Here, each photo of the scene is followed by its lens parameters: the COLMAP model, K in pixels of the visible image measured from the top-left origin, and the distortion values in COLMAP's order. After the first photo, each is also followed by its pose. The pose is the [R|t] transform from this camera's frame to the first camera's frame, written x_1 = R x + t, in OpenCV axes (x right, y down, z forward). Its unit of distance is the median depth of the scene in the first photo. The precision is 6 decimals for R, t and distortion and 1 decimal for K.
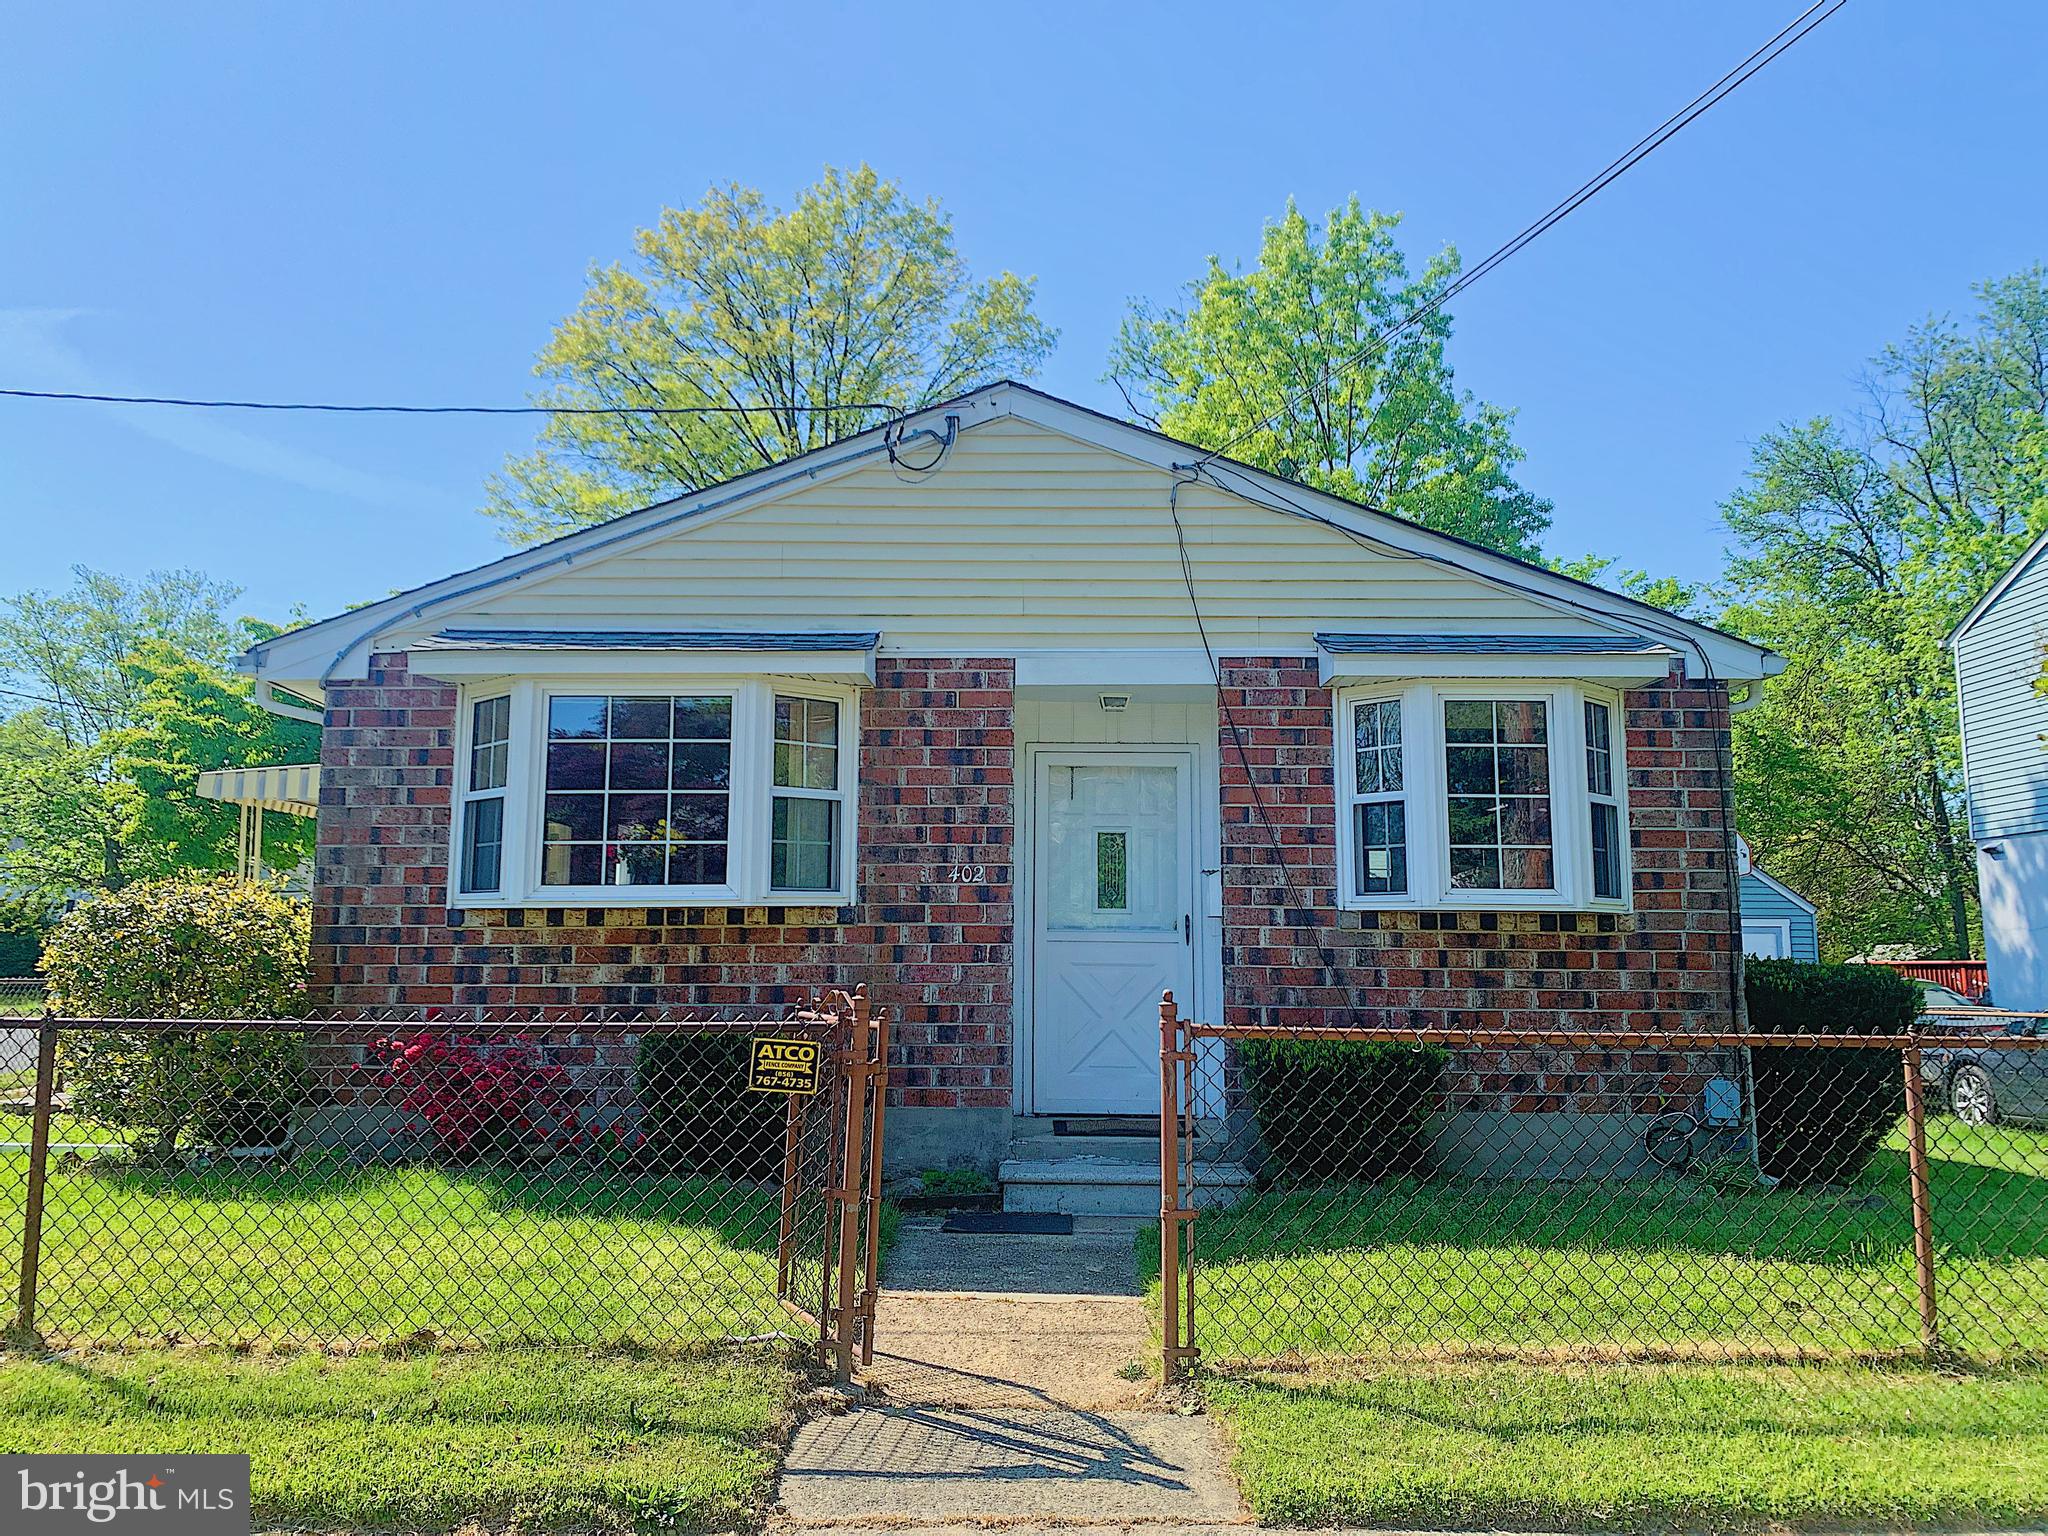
lens RADIAL K [[1566.6, 0, 1021.6], [0, 1566.6, 706.1], [0, 0, 1]] dist [0.043792, -0.042555]
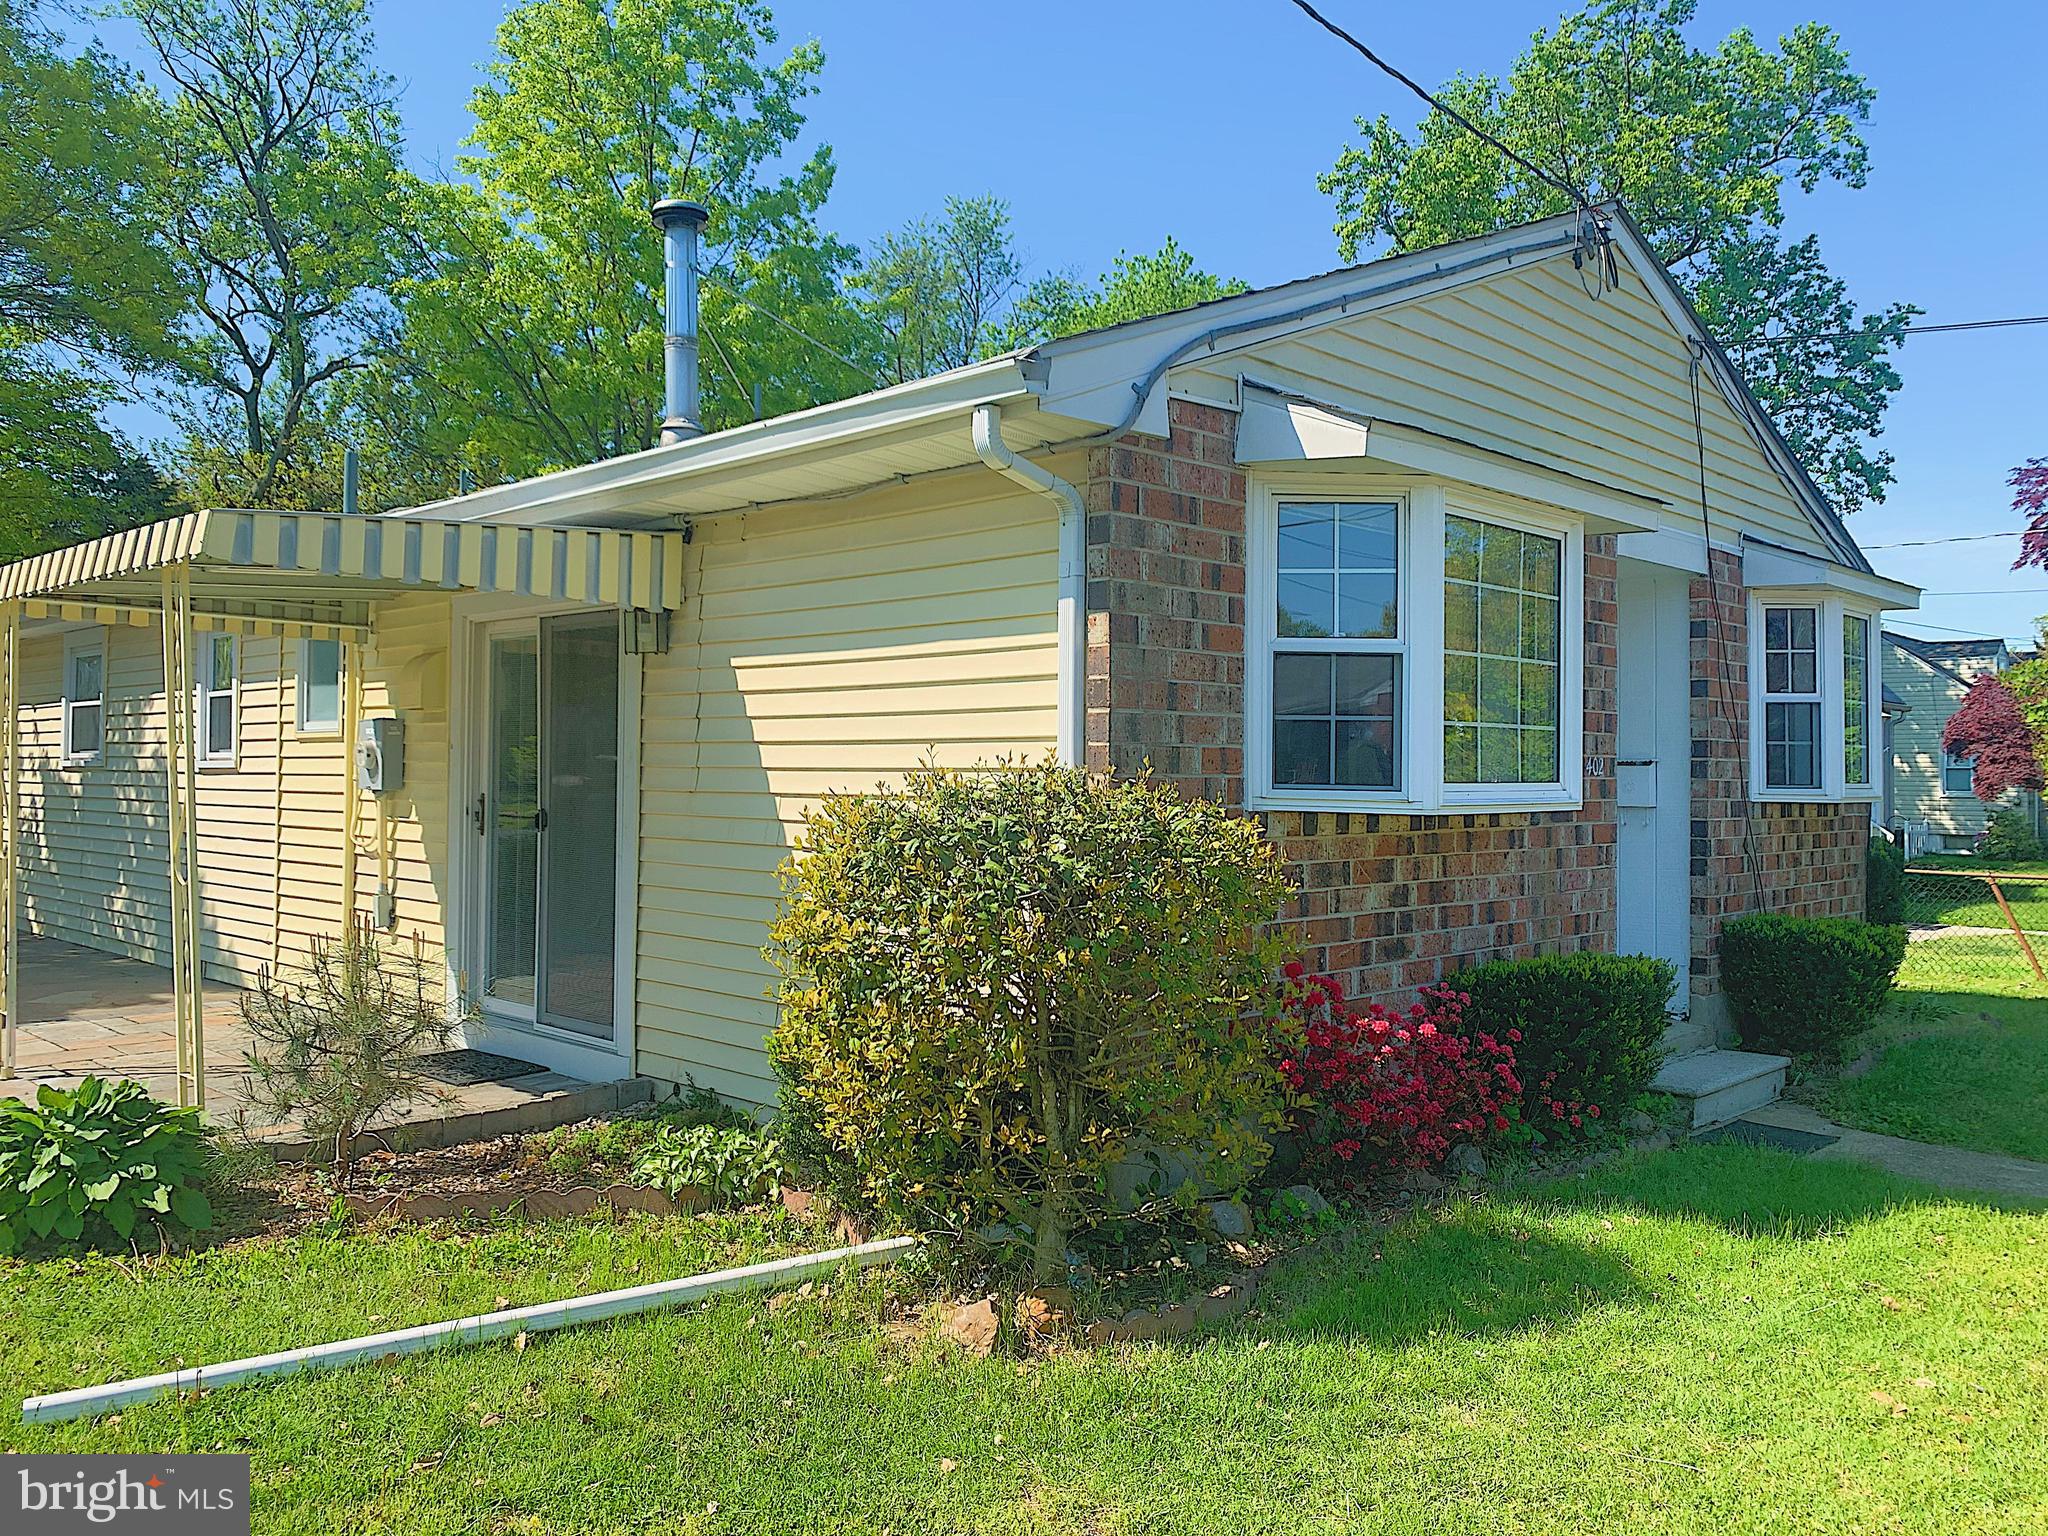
lens RADIAL K [[1566.6, 0, 1017.0], [0, 1566.6, 729.7], [0, 0, 1]] dist [0.043792, -0.042555]
pose [[0.697095, 0.022656, 0.716621, -0.893591], [-0.121267, 0.988826, 0.086701, 0.048780], [-0.706649, -0.147341, 0.692053, 0.611477]]
